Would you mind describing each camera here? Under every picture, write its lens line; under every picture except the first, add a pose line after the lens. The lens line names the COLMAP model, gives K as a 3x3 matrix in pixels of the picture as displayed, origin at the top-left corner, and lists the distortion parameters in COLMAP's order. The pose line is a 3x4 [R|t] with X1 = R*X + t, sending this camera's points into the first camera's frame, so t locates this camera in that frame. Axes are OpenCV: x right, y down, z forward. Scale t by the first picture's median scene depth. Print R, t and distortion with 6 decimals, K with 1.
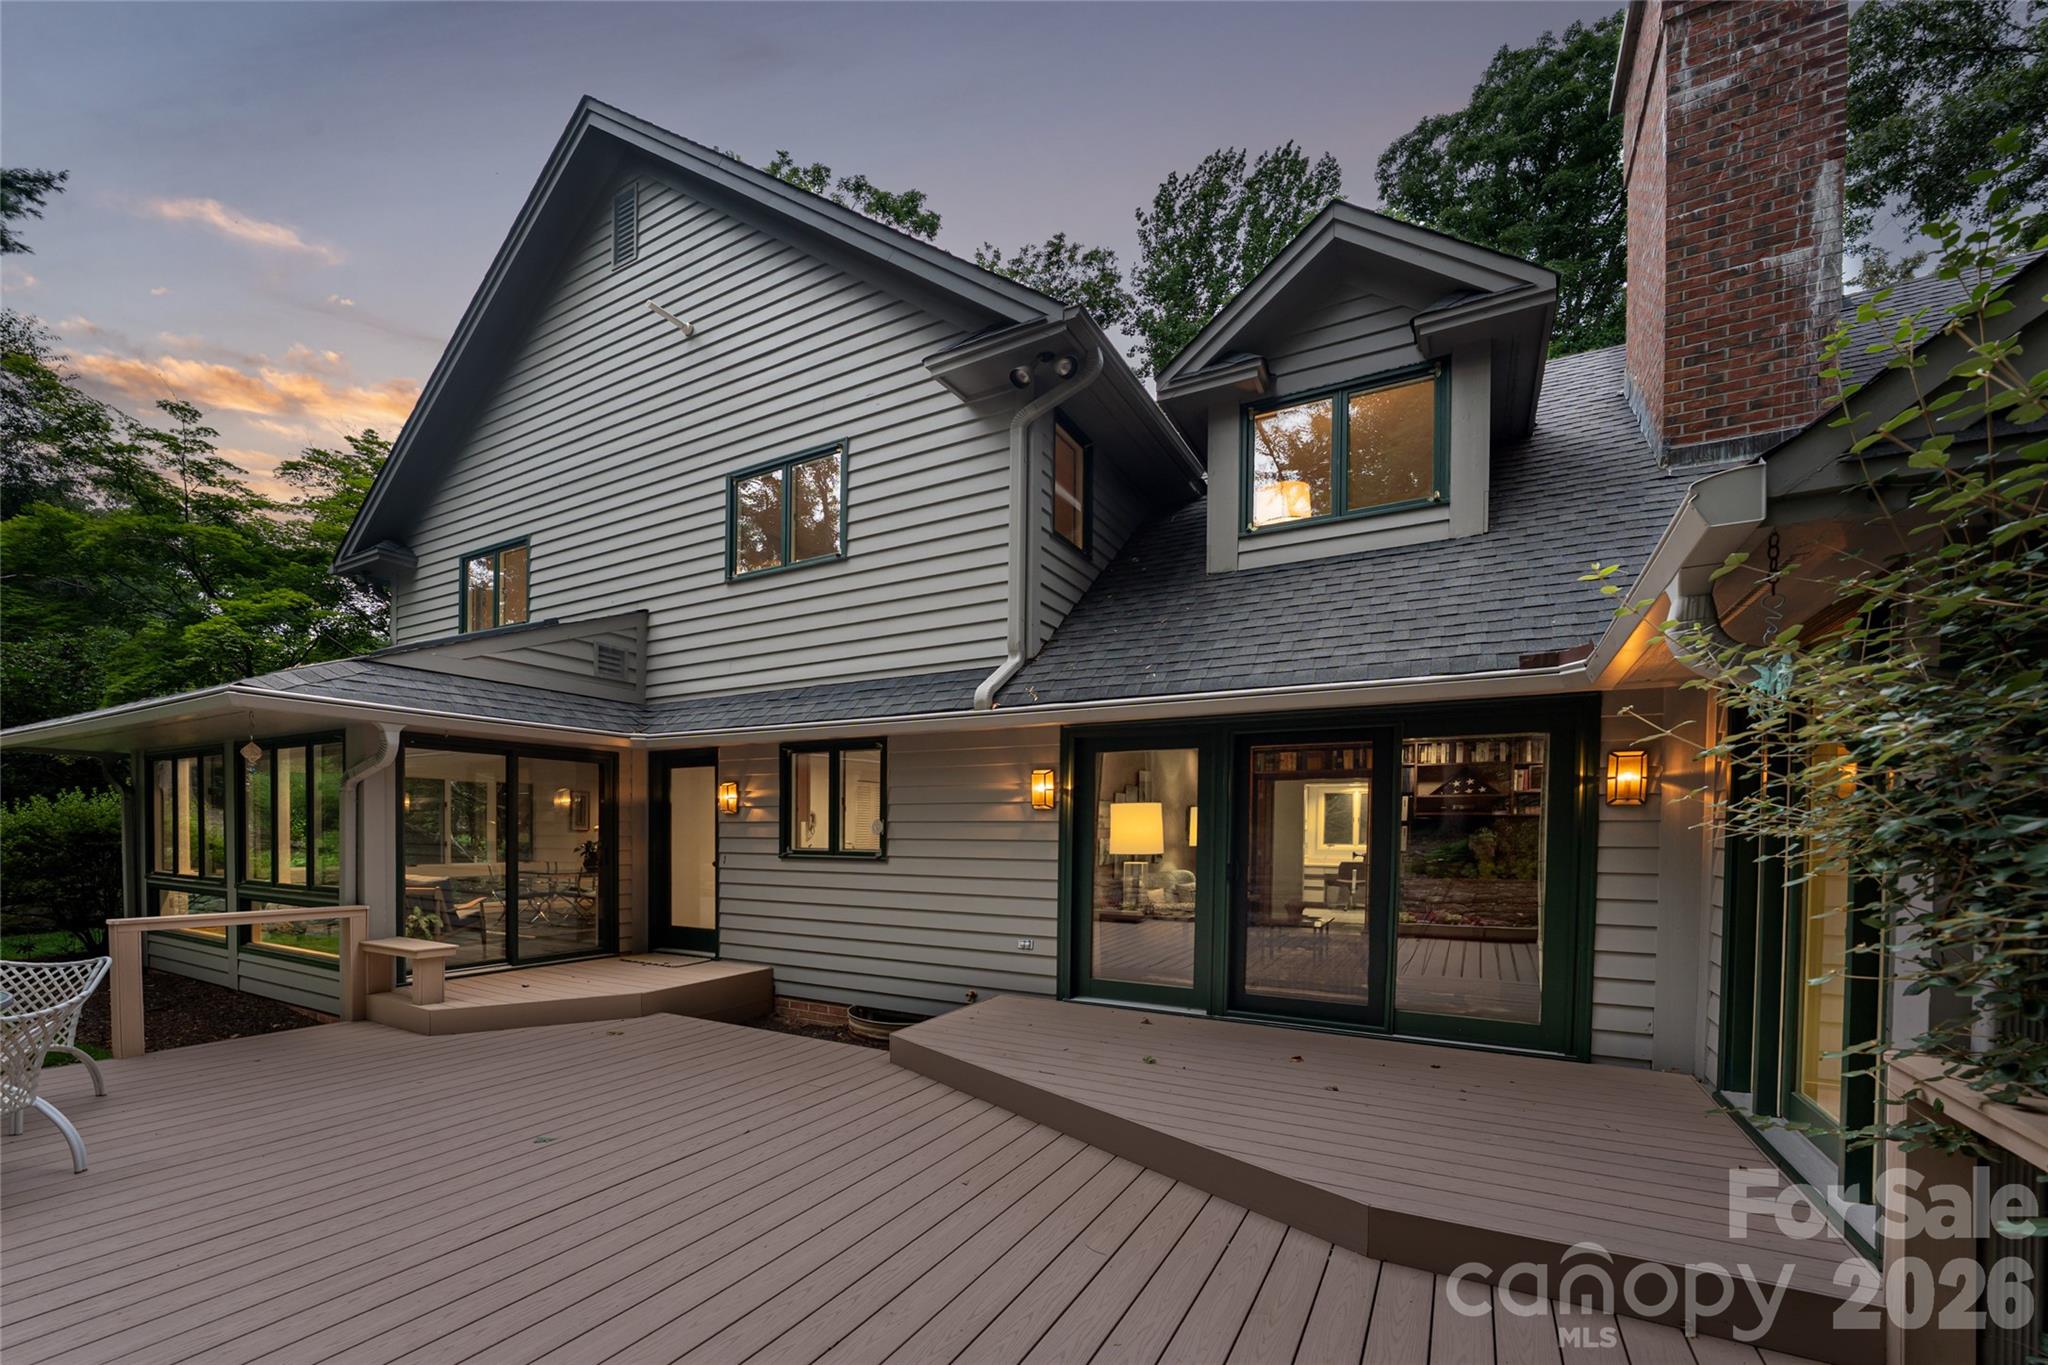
lens RADIAL K [[902.6, 0, 676.9], [0, 902.6, 849.6], [0, 0, 1]] dist [-0.009633, -0.000305]
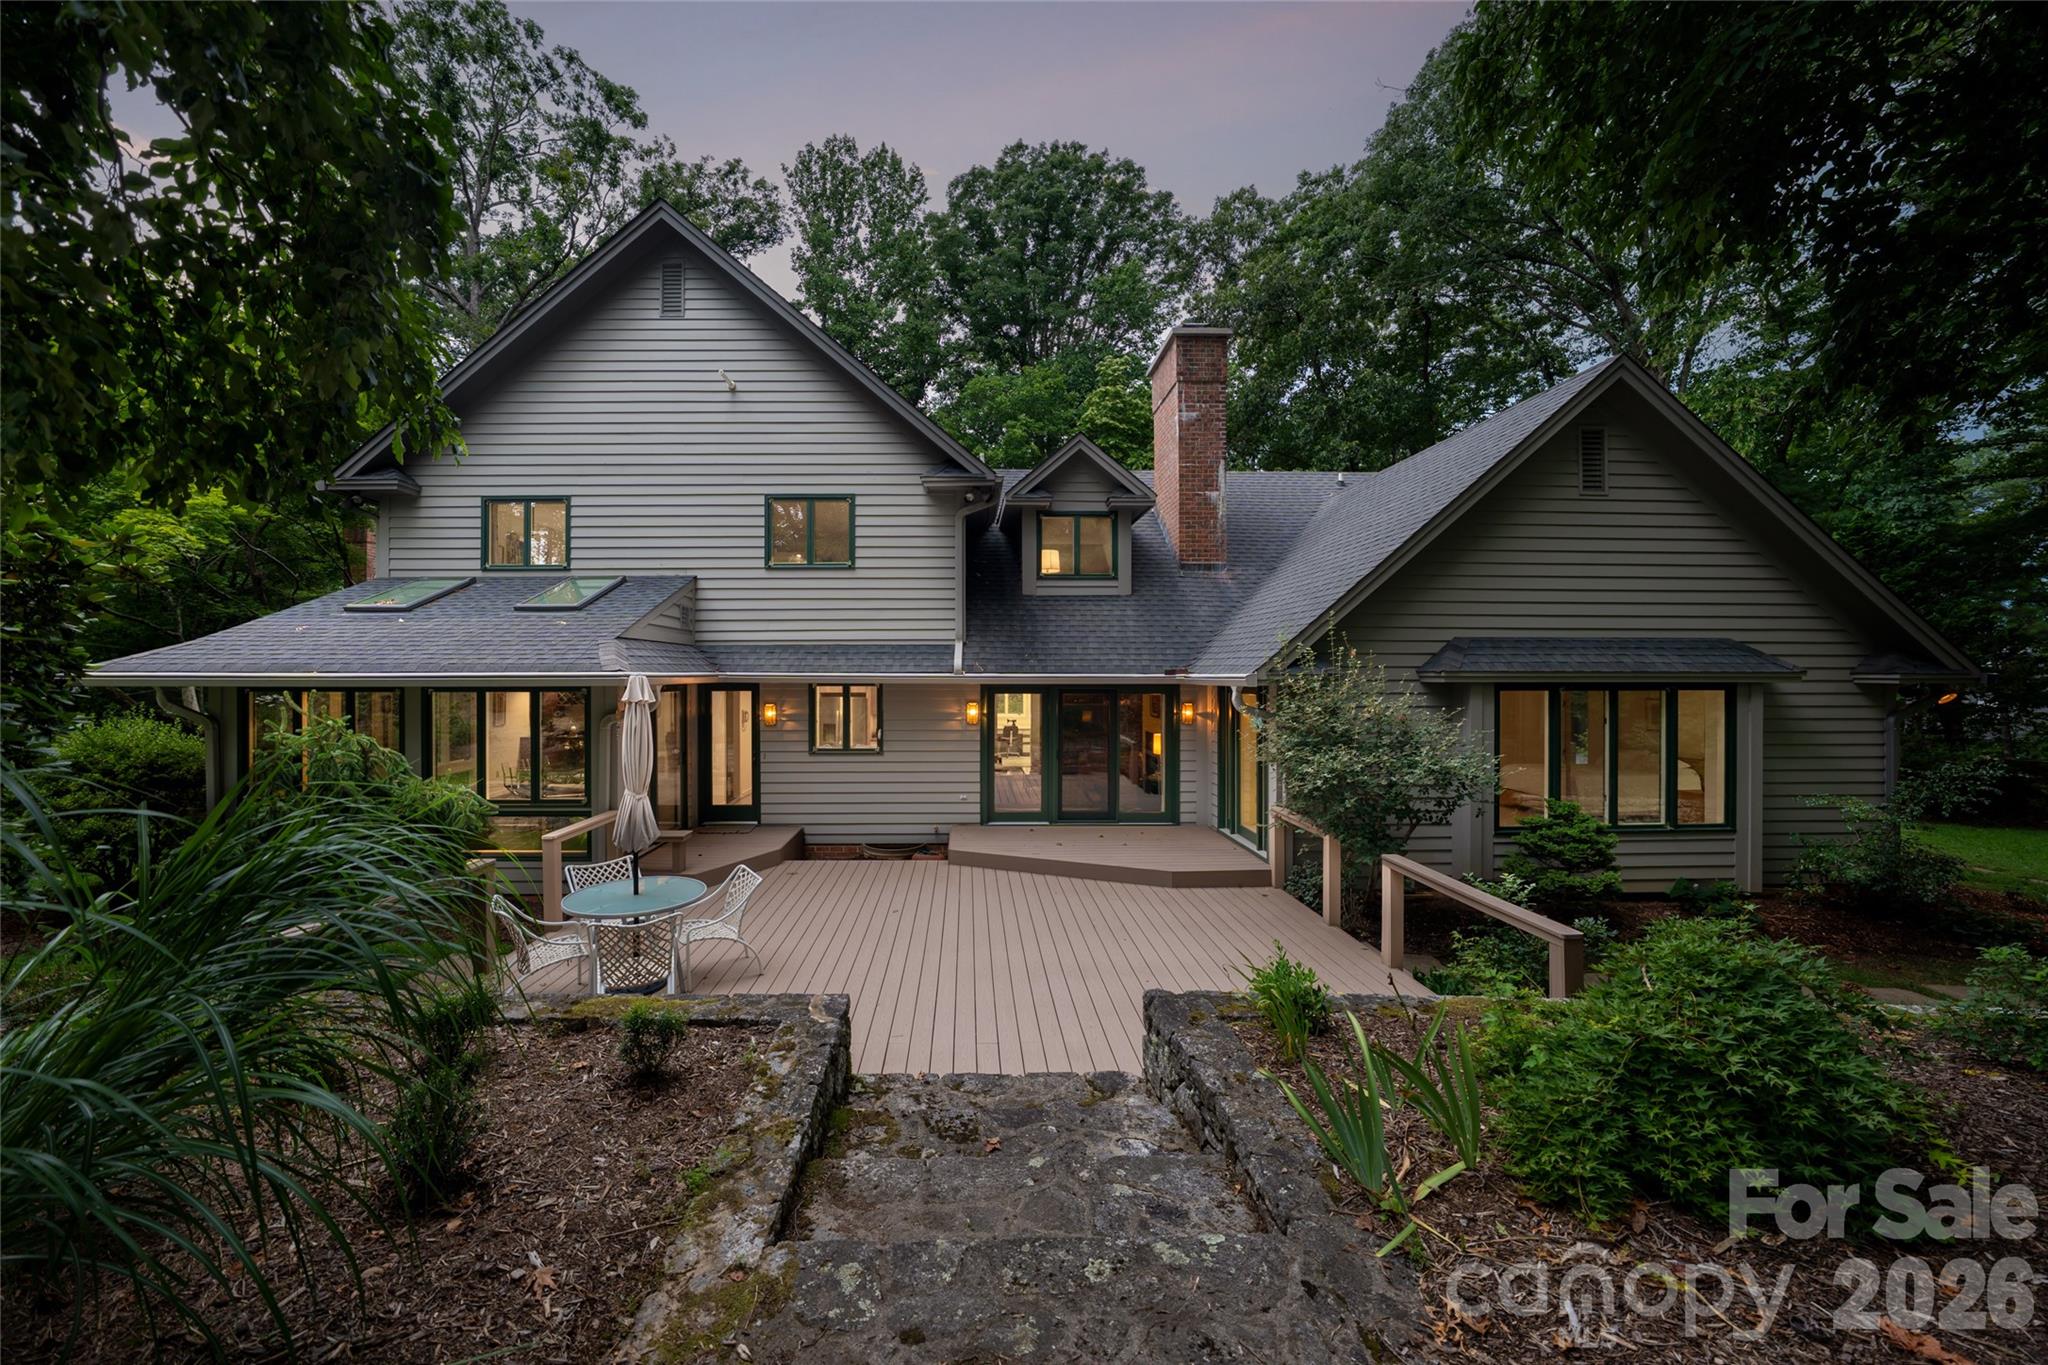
lens RADIAL K [[829.0, 0, 1024.0], [0, 829.0, 682.5], [0, 0, 1]] dist [-0.012733, -0.000158]
pose [[0.744213, 0.002224, 0.667938, -0.596105], [0.014232, 0.999715, -0.019186, -0.086569], [-0.667790, 0.023785, 0.743969, -0.315753]]
